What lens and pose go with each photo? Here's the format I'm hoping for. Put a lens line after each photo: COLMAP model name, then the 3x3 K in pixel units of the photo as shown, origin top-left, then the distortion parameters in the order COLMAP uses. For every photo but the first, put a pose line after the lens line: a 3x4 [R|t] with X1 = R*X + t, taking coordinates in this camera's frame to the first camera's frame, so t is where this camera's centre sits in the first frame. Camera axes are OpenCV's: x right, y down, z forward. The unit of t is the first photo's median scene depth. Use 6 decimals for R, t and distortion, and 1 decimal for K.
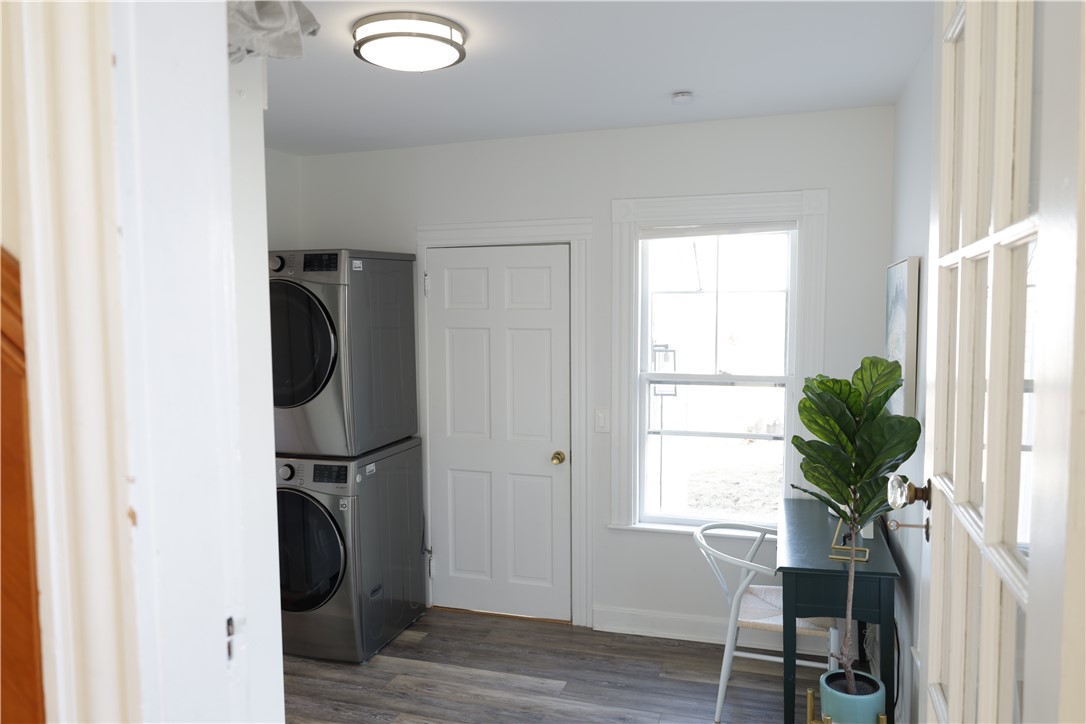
lens RADIAL K [[769.7, 0, 546.6], [0, 769.7, 367.3], [0, 0, 1]] dist [-0.002012, 0.000002]
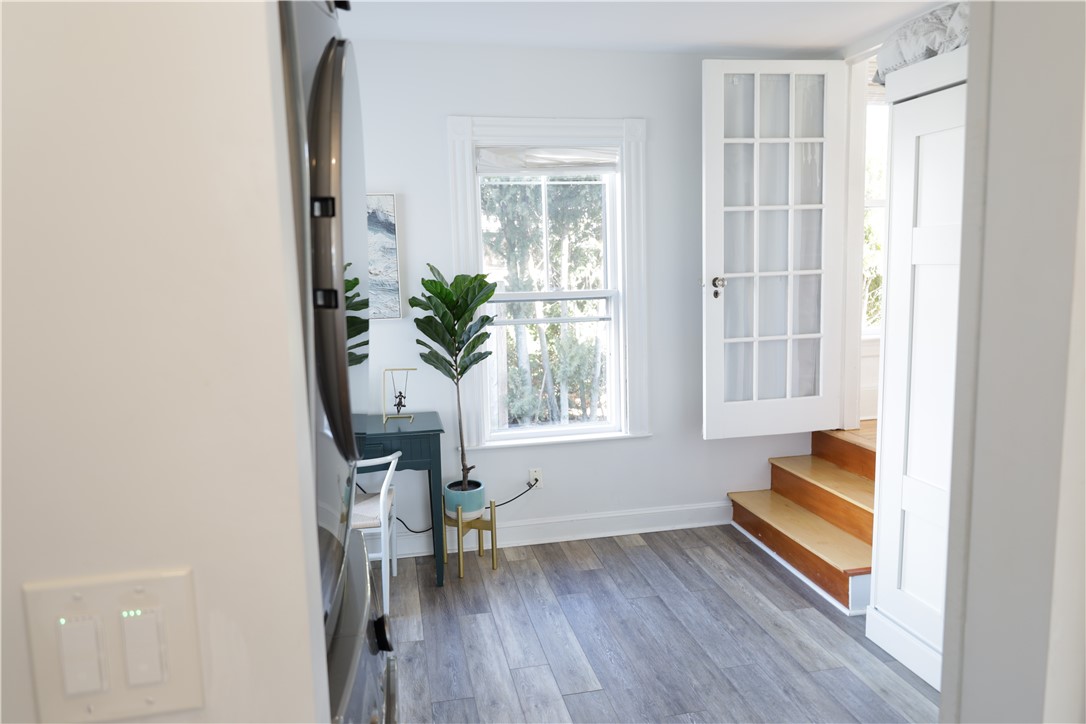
lens RADIAL K [[769.7, 0, 546.6], [0, 769.7, 367.3], [0, 0, 1]] dist [-0.002012, 0.000002]
pose [[-0.476604, -0.107133, 0.872566, -0.622306], [0.093793, 0.980685, 0.171639, -0.032557], [-0.874100, 0.163644, -0.457350, 0.996810]]
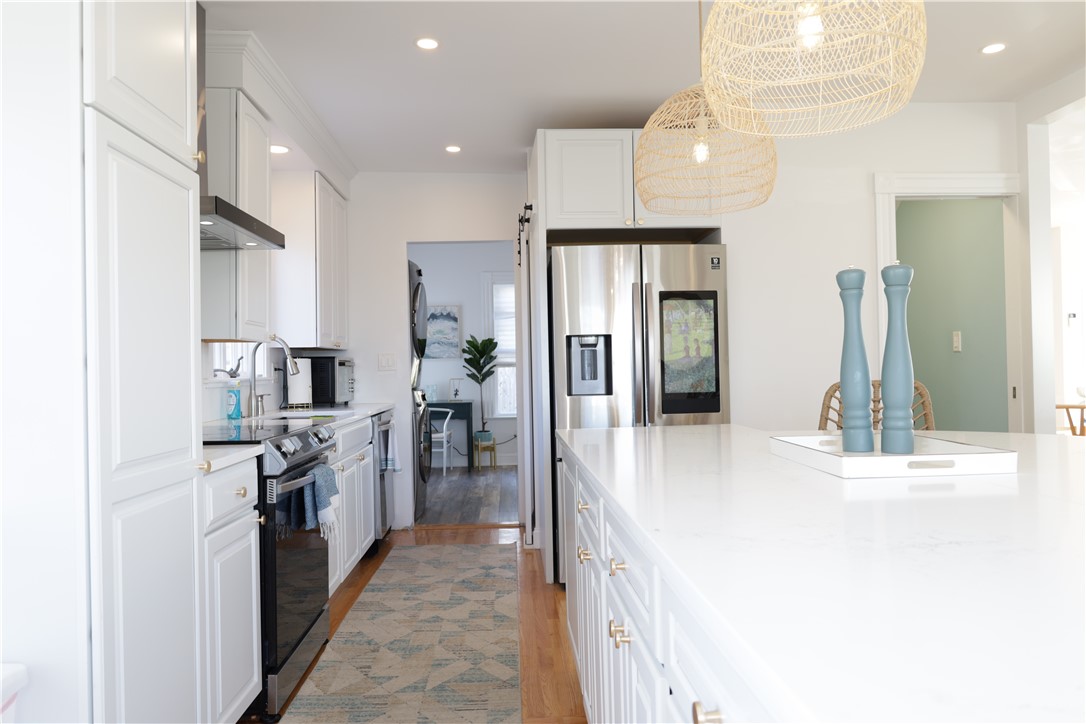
lens RADIAL K [[769.7, 0, 546.6], [0, 769.7, 367.3], [0, 0, 1]] dist [-0.002012, 0.000002]
pose [[-0.335805, 0.014358, 0.941822, -1.869948], [0.092841, 0.995520, 0.017925, 0.066359], [-0.937345, 0.093459, -0.335633, 1.216269]]
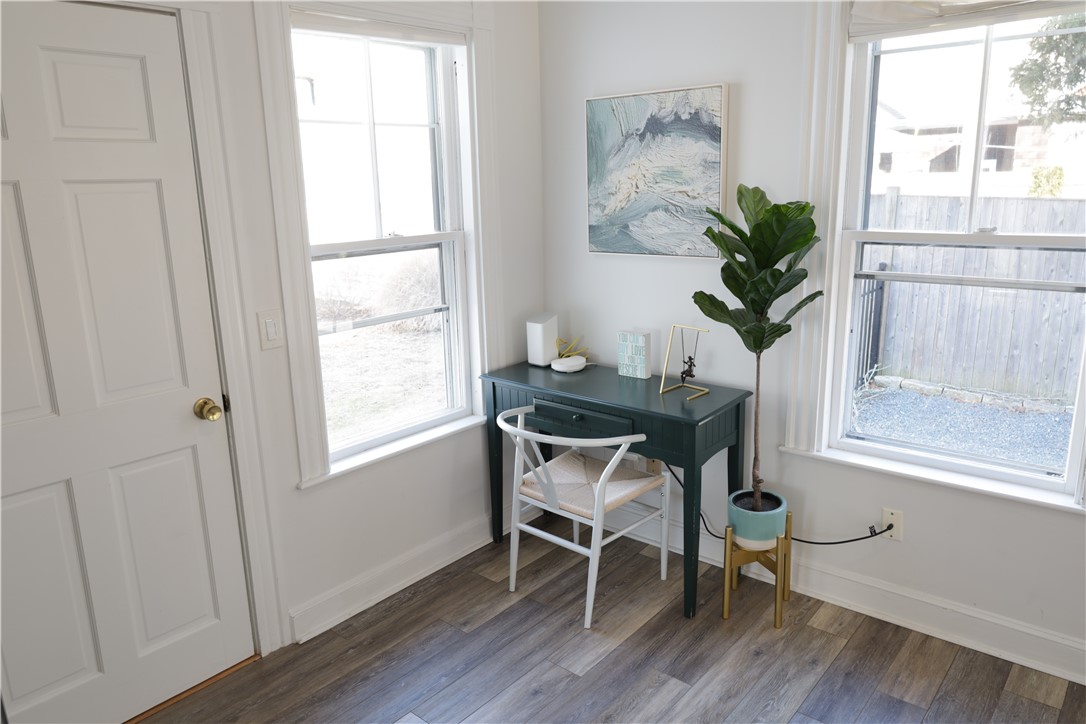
lens RADIAL K [[769.7, 0, 546.6], [0, 769.7, 367.3], [0, 0, 1]] dist [-0.002012, 0.000002]
pose [[0.393114, -0.226934, 0.891046, -0.407222], [0.094114, 0.973906, 0.206516, -0.008239], [-0.914661, 0.002676, 0.404214, 0.557504]]
